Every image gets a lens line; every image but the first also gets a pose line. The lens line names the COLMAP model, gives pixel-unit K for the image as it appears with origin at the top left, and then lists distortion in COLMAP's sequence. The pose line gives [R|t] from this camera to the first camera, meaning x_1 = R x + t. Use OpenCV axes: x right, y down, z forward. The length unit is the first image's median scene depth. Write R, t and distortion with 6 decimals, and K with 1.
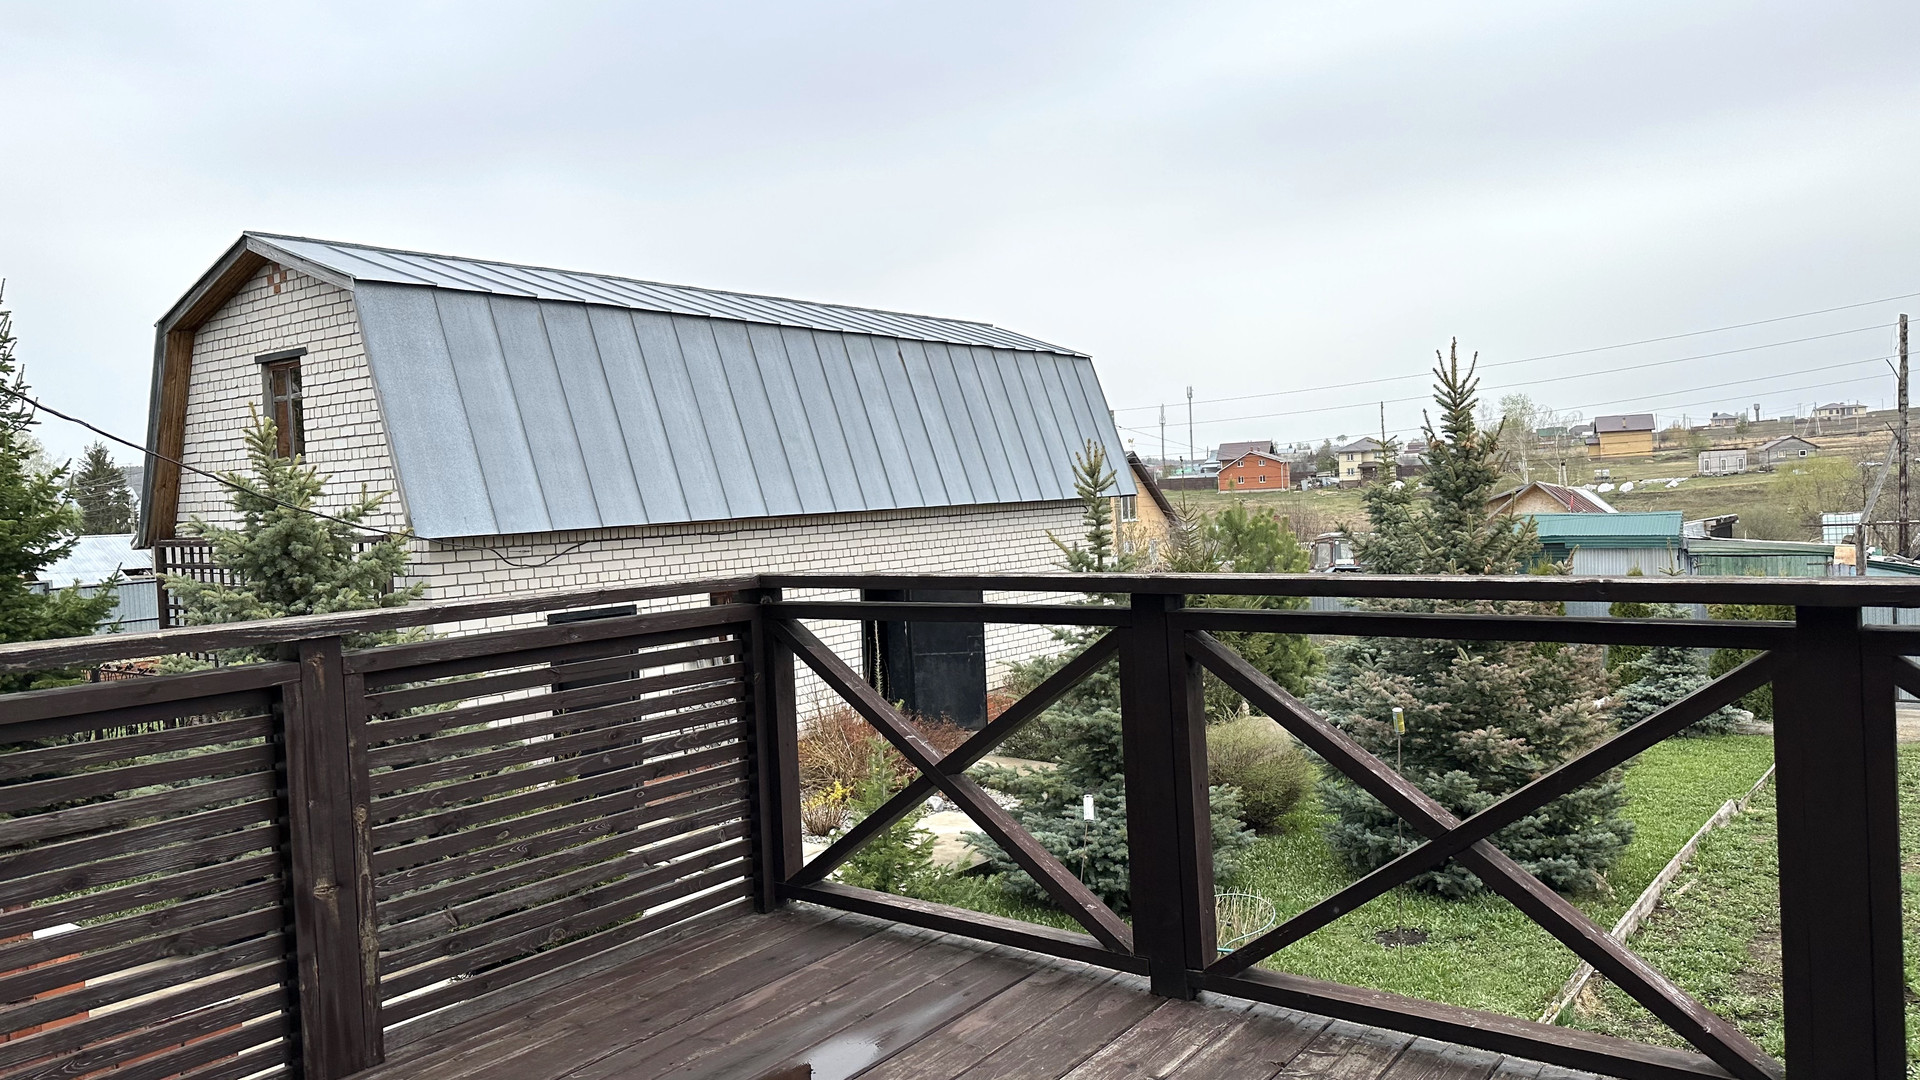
lens RADIAL K [[1321.3, 0, 963.6], [0, 1321.3, 540.6], [0, 0, 1]] dist [-0.001894, -0.005578]
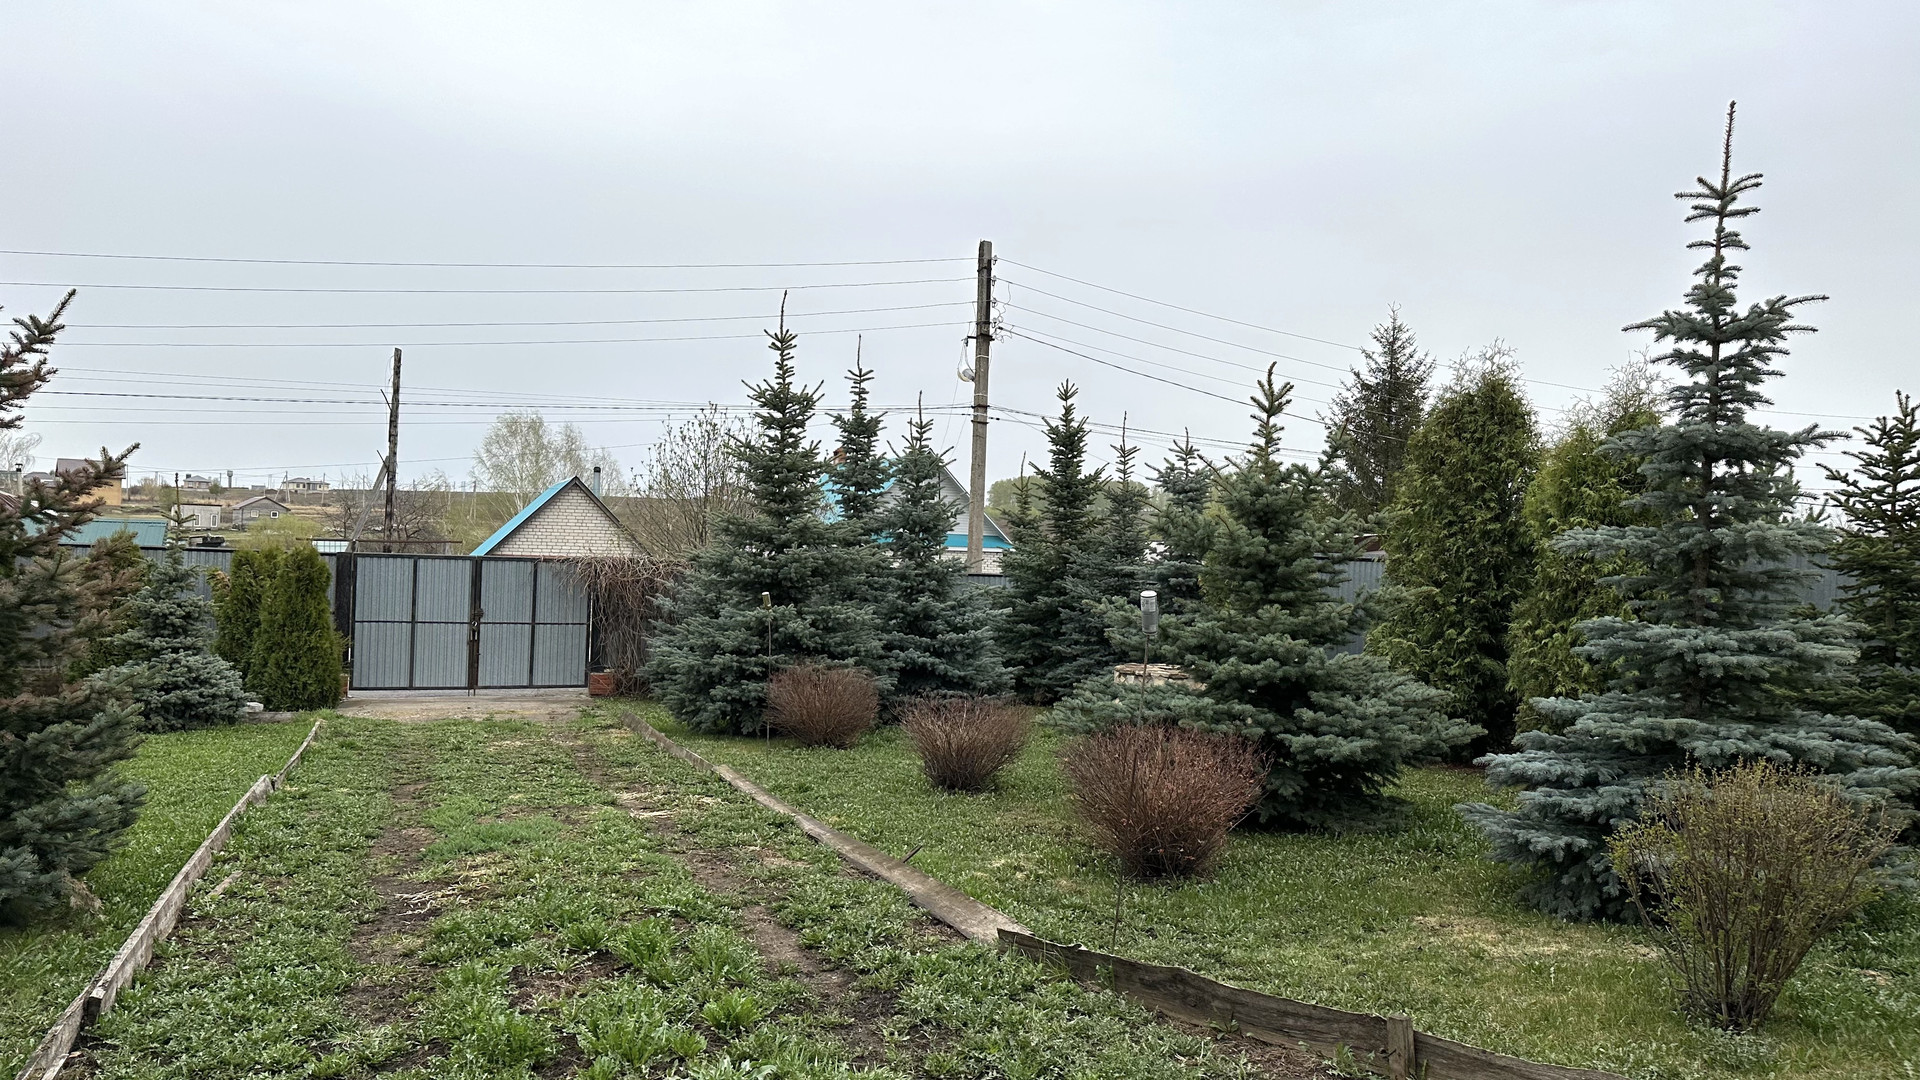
lens RADIAL K [[1321.3, 0, 961.8], [0, 1321.3, 545.1], [0, 0, 1]] dist [-0.001894, -0.005578]
pose [[0.494791, 0.070183, 0.866173, 0.176922], [-0.030181, 0.997520, -0.063585, 0.135684], [-0.868488, 0.005319, 0.495682, 0.402499]]
